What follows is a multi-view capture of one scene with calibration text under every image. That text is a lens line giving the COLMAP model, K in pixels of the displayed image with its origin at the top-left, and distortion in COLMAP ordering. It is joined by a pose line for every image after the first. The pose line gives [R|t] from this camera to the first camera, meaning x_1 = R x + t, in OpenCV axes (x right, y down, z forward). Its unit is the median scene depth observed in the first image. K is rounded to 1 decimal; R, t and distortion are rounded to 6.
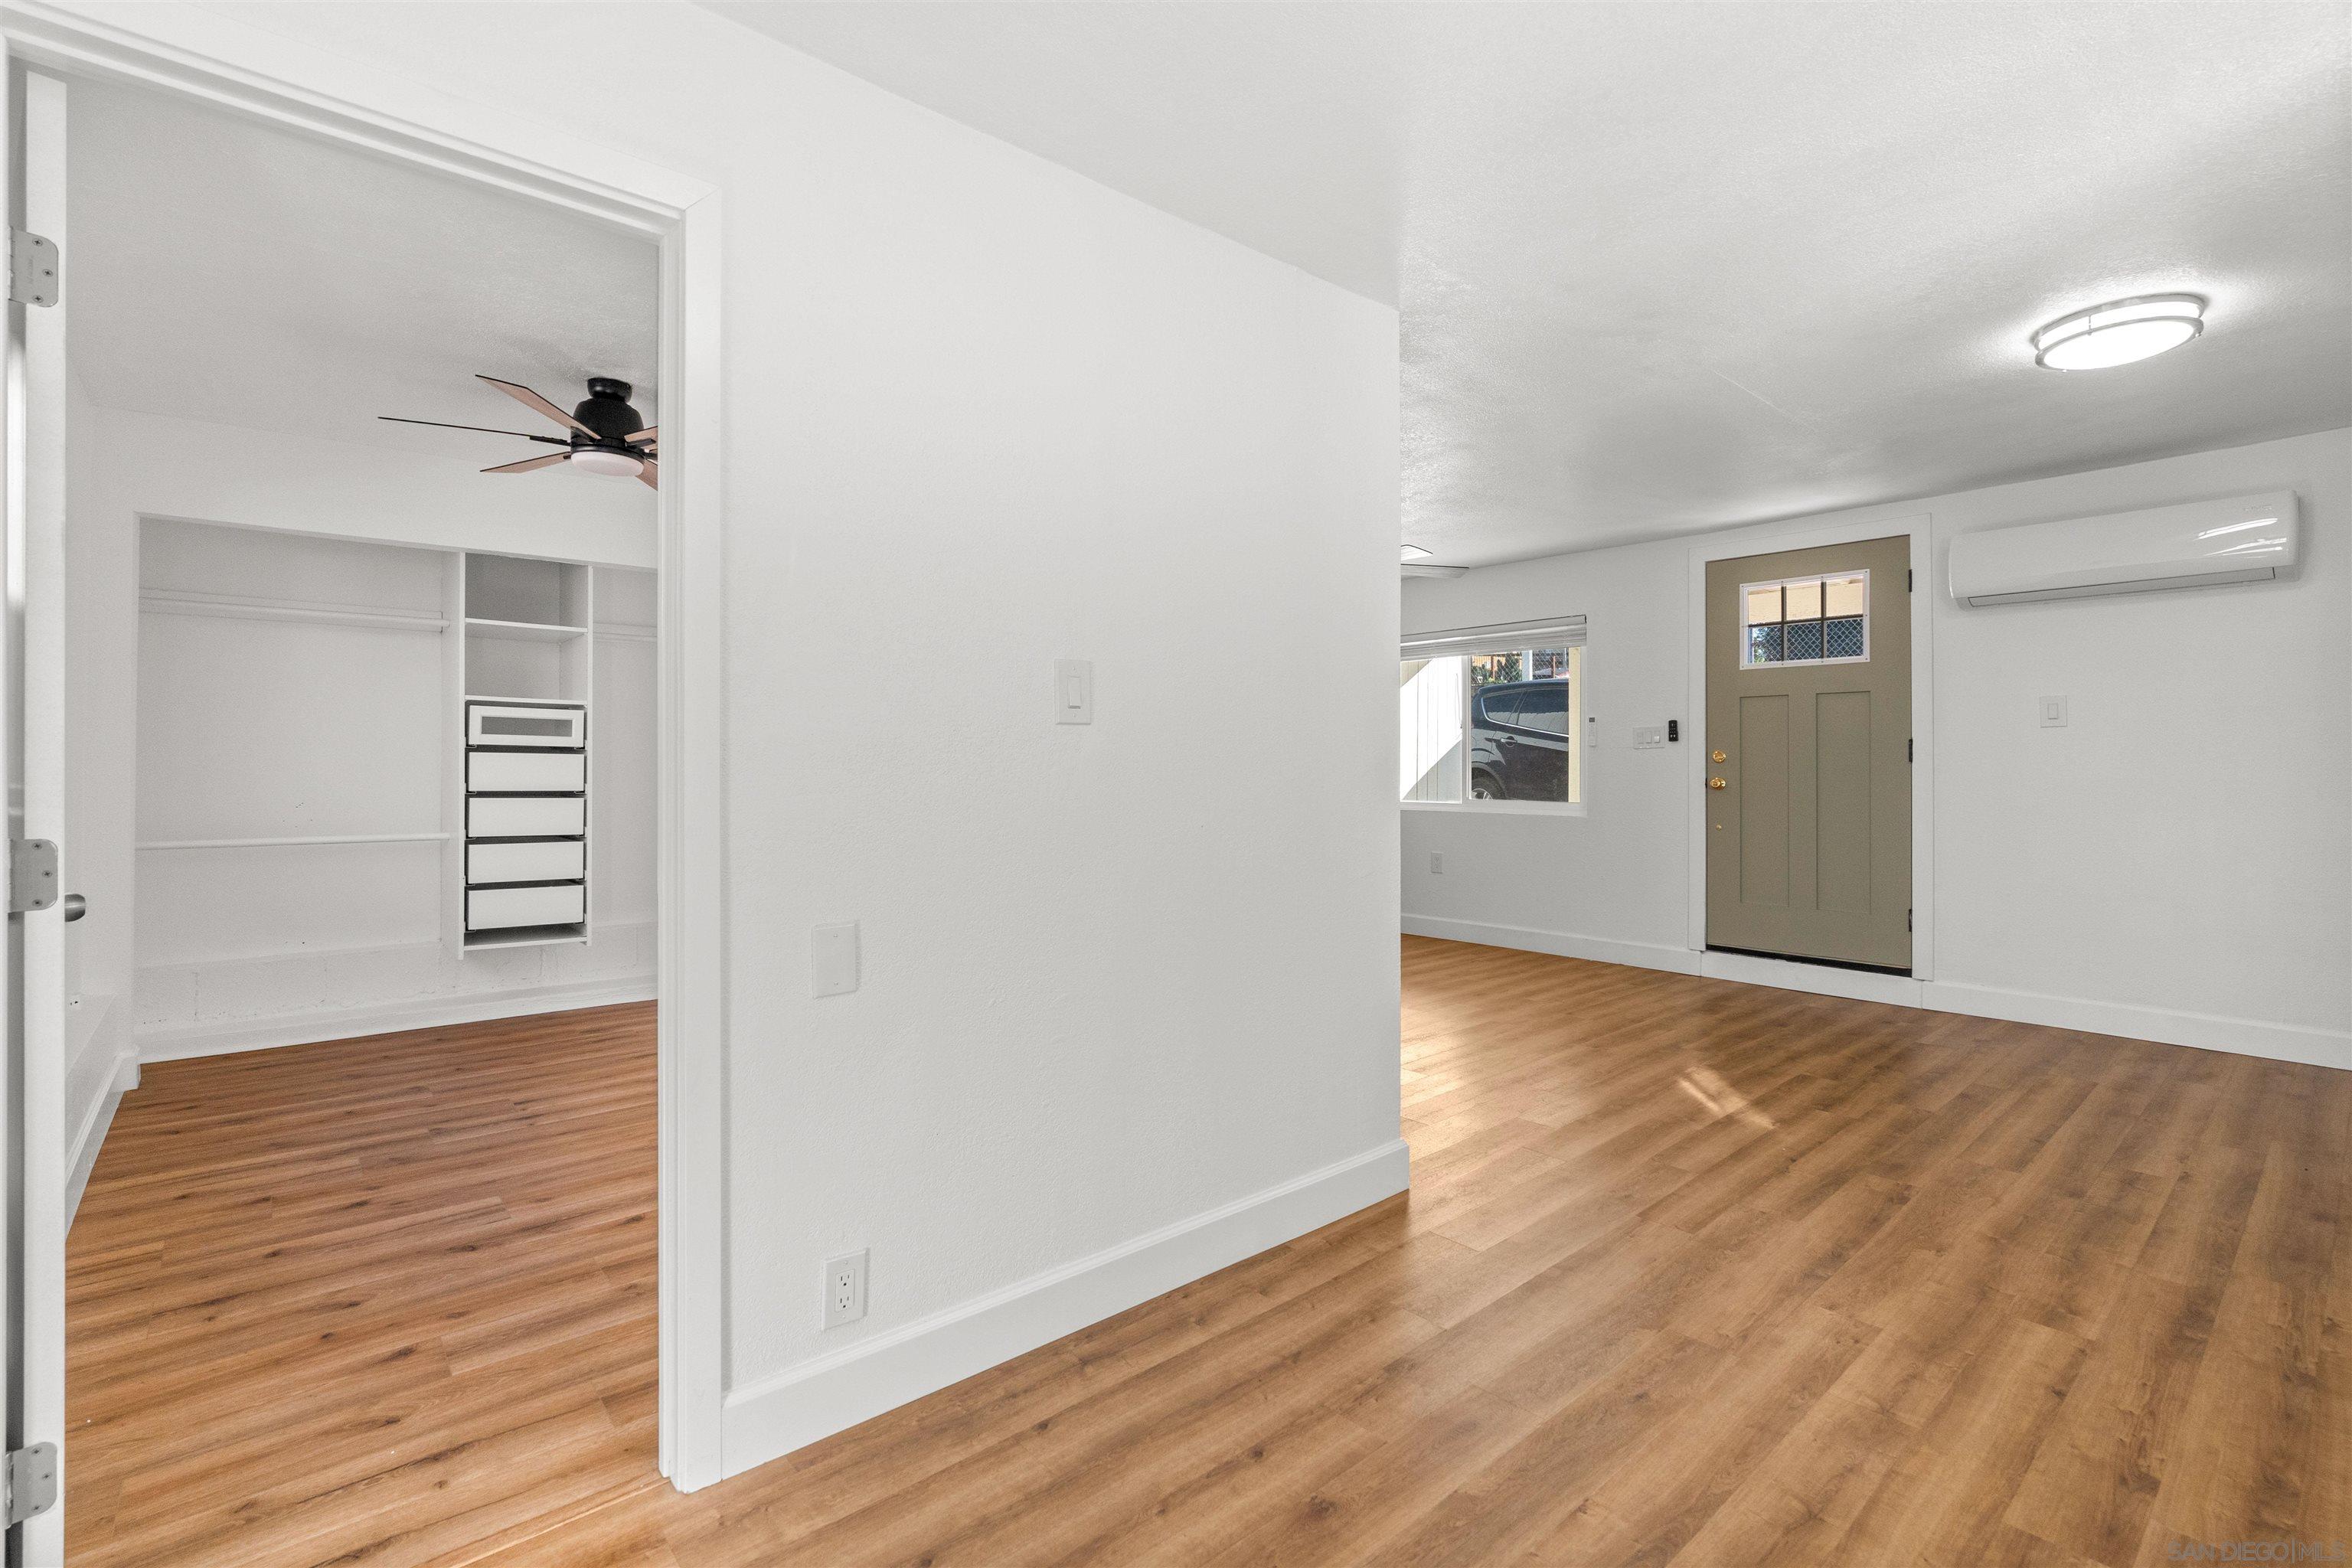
lens RADIAL K [[1068.8, 0, 1155.9], [0, 1068.8, 769.7], [0, 0, 1]] dist [-0.006308, 0.000986]
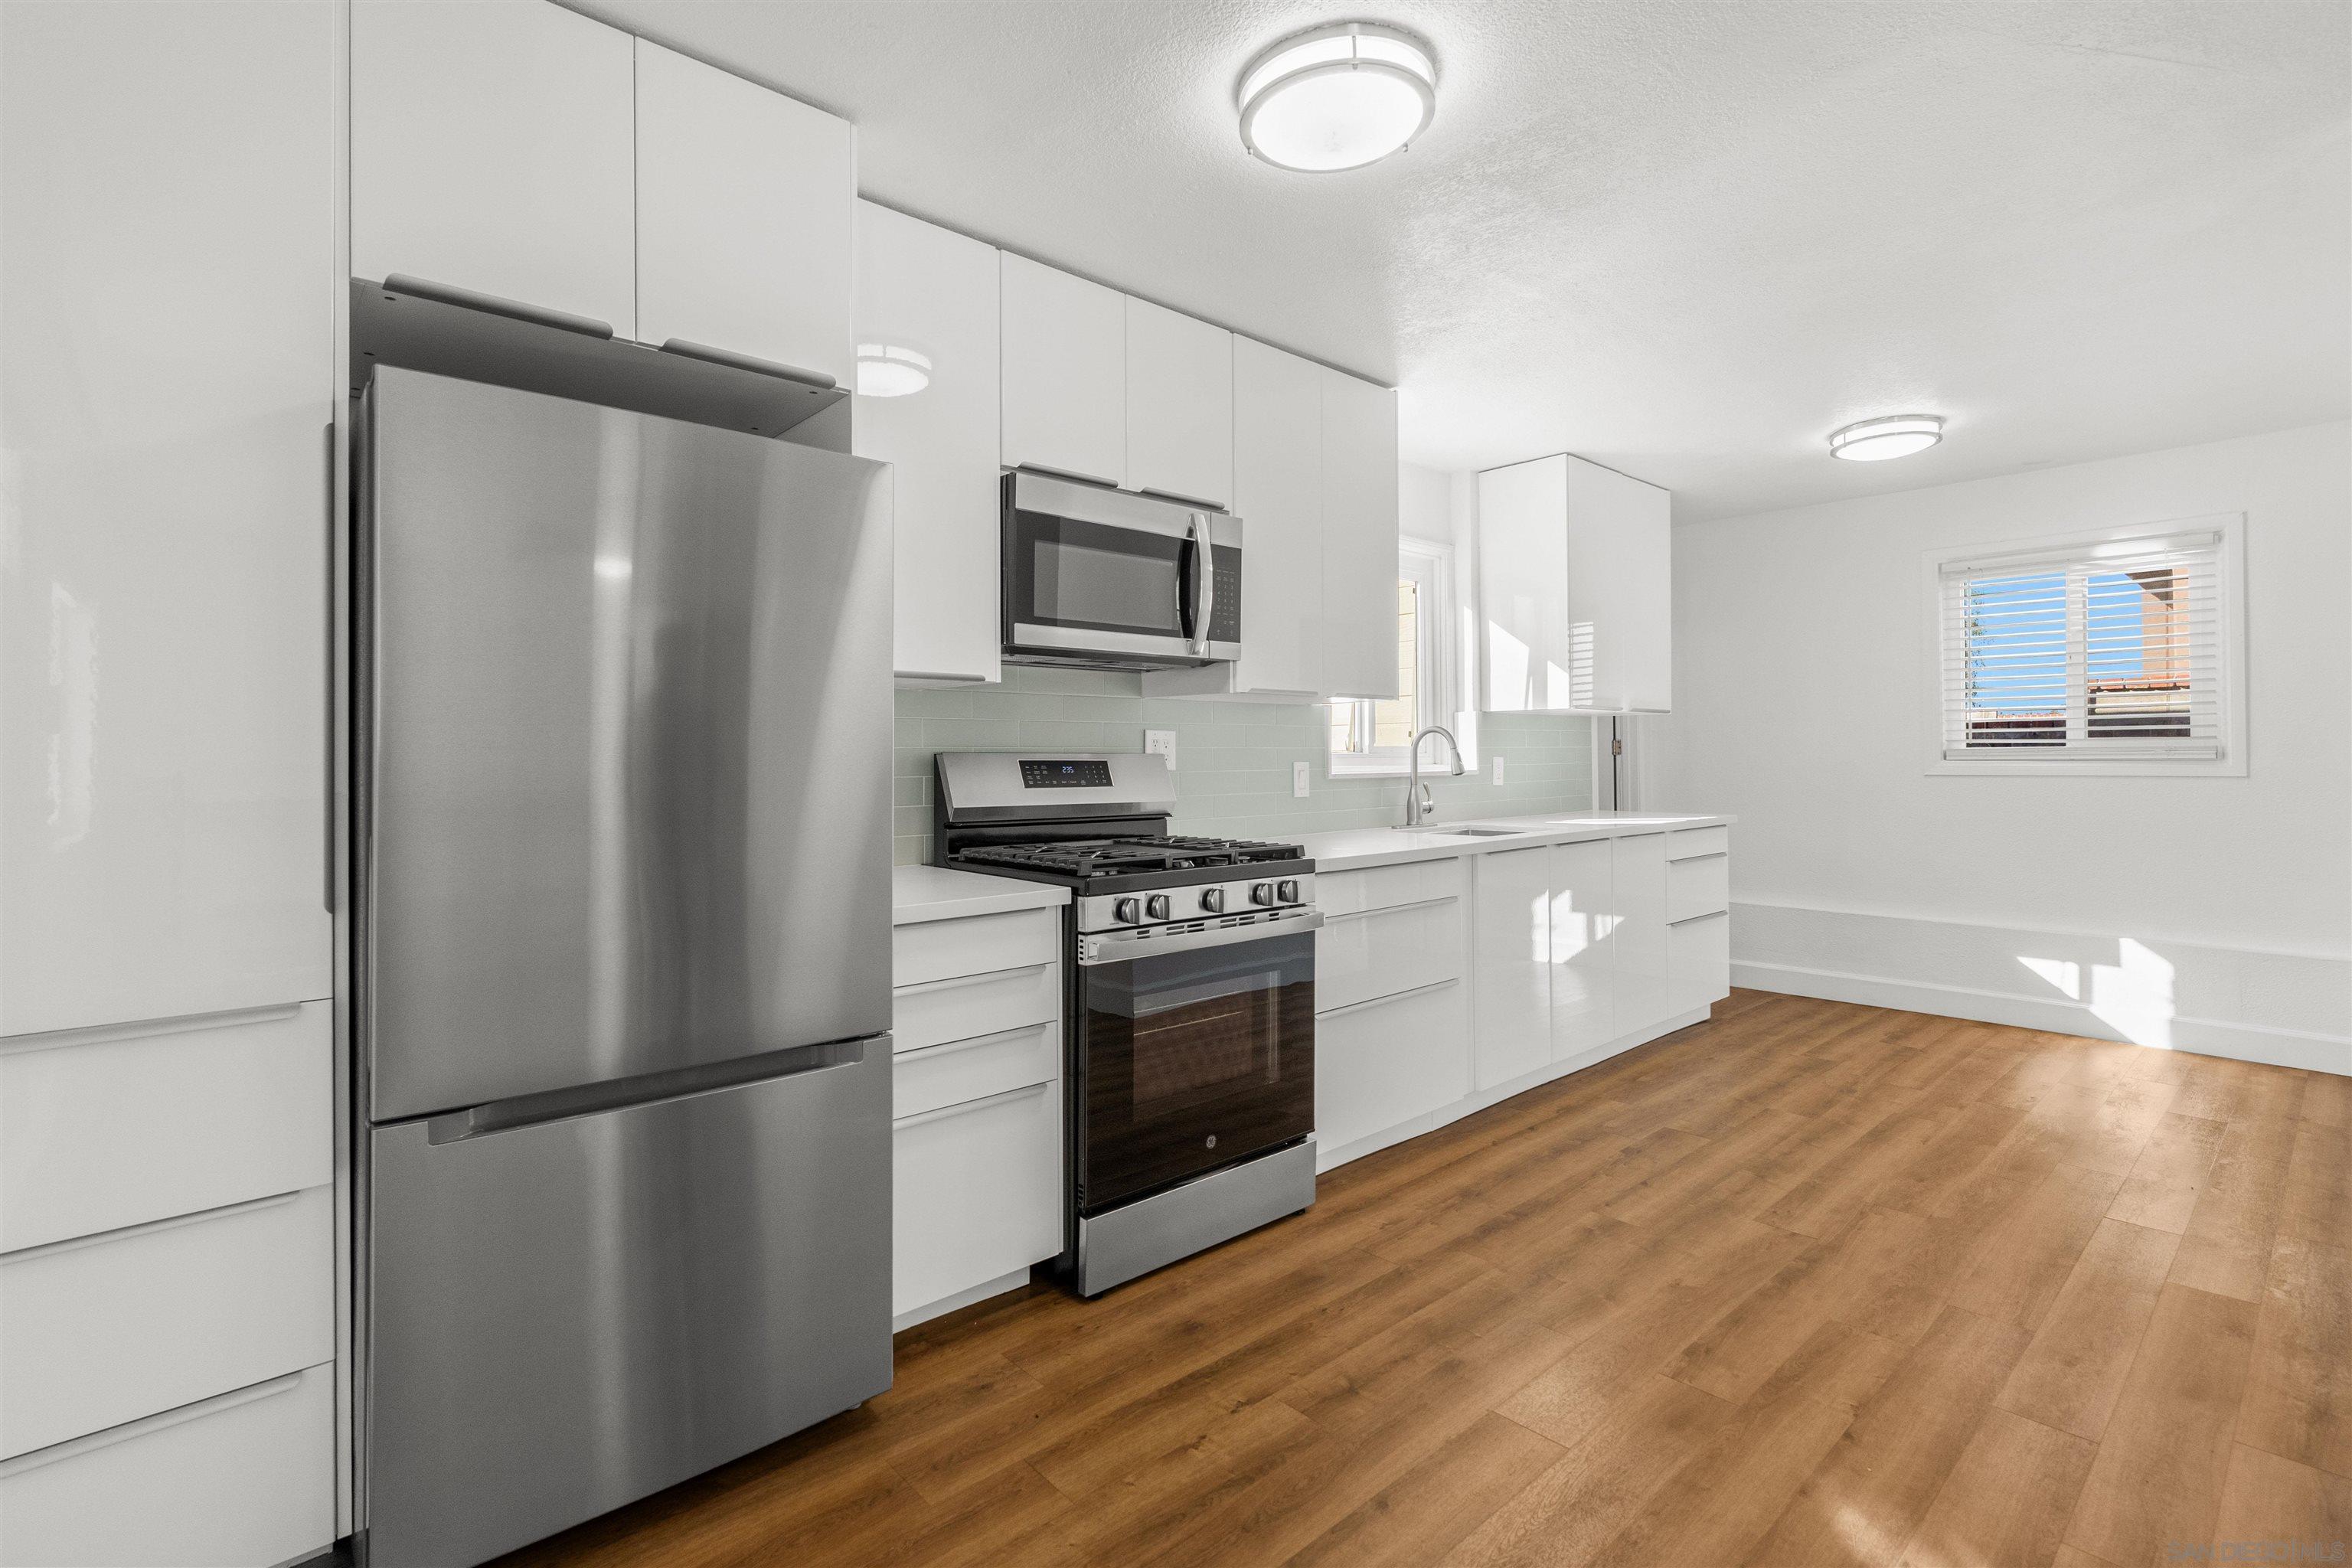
lens RADIAL K [[1082.1, 0, 1125.6], [0, 1082.1, 740.0], [0, 0, 1]] dist [-0.034948, 0.019220]
pose [[-0.999944, 0.008680, 0.005993, 0.972421], [0.008647, 0.999948, -0.005423, -0.023749], [-0.006040, -0.005371, -0.999967, 1.562683]]
